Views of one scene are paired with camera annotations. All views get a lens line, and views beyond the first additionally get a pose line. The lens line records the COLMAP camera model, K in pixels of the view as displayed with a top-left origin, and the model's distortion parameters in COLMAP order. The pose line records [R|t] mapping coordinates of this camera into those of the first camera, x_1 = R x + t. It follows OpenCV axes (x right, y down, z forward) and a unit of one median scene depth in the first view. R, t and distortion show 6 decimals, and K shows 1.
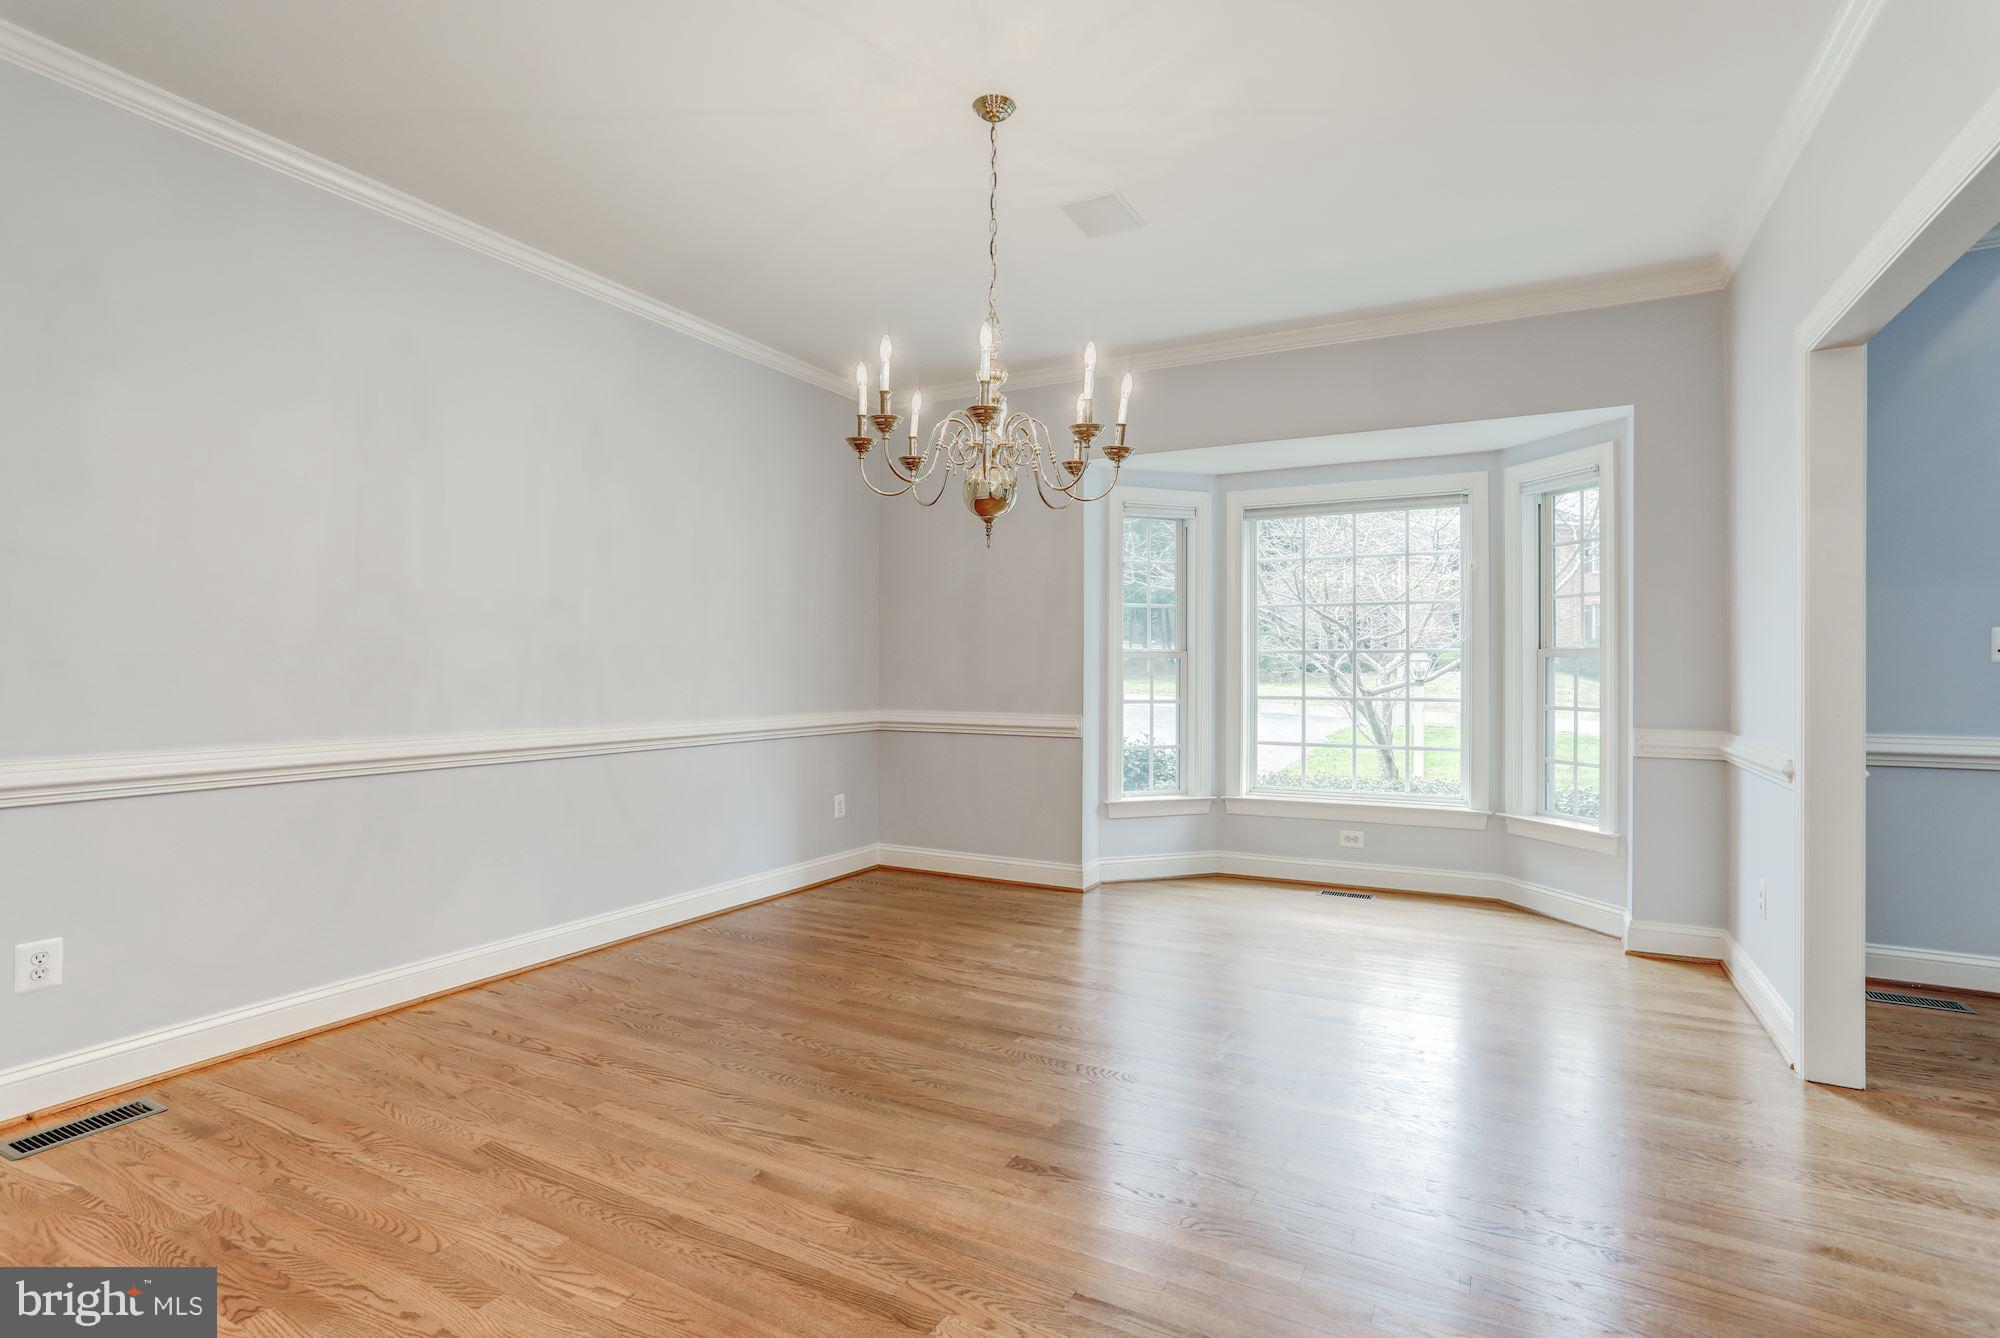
lens RADIAL K [[980.7, 0, 1015.3], [0, 980.7, 658.7], [0, 0, 1]] dist [-0.018696, 0.001341]
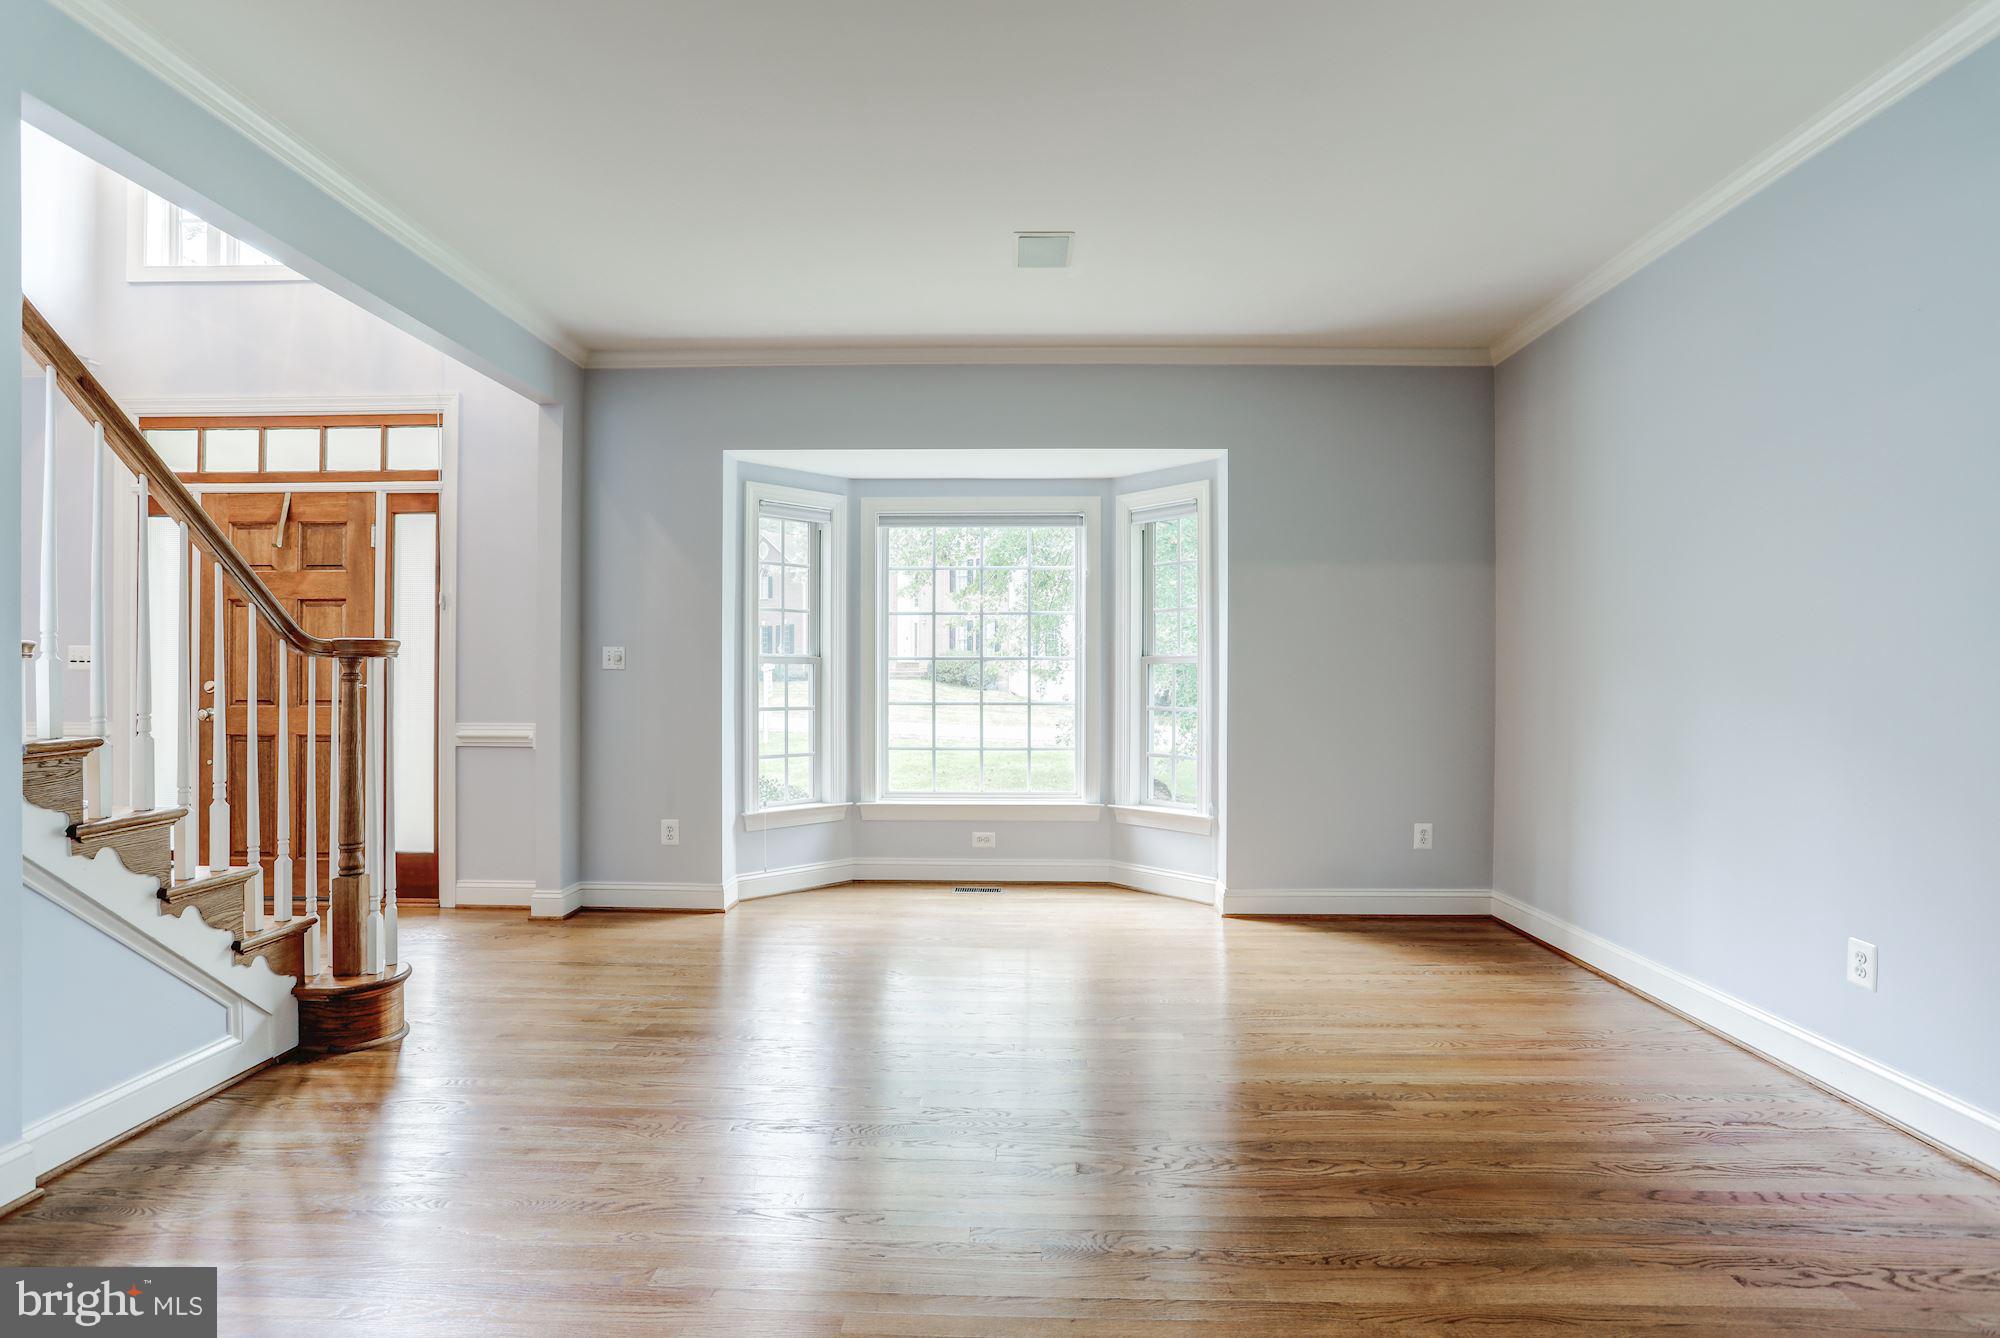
lens RADIAL K [[980.7, 0, 997.9], [0, 980.7, 691.0], [0, 0, 1]] dist [-0.018696, 0.001341]
pose [[0.901178, -0.005086, 0.433420, -0.103055], [-0.006217, 0.999677, 0.024656, 0.000622], [-0.433405, -0.024914, 0.900855, 0.045819]]
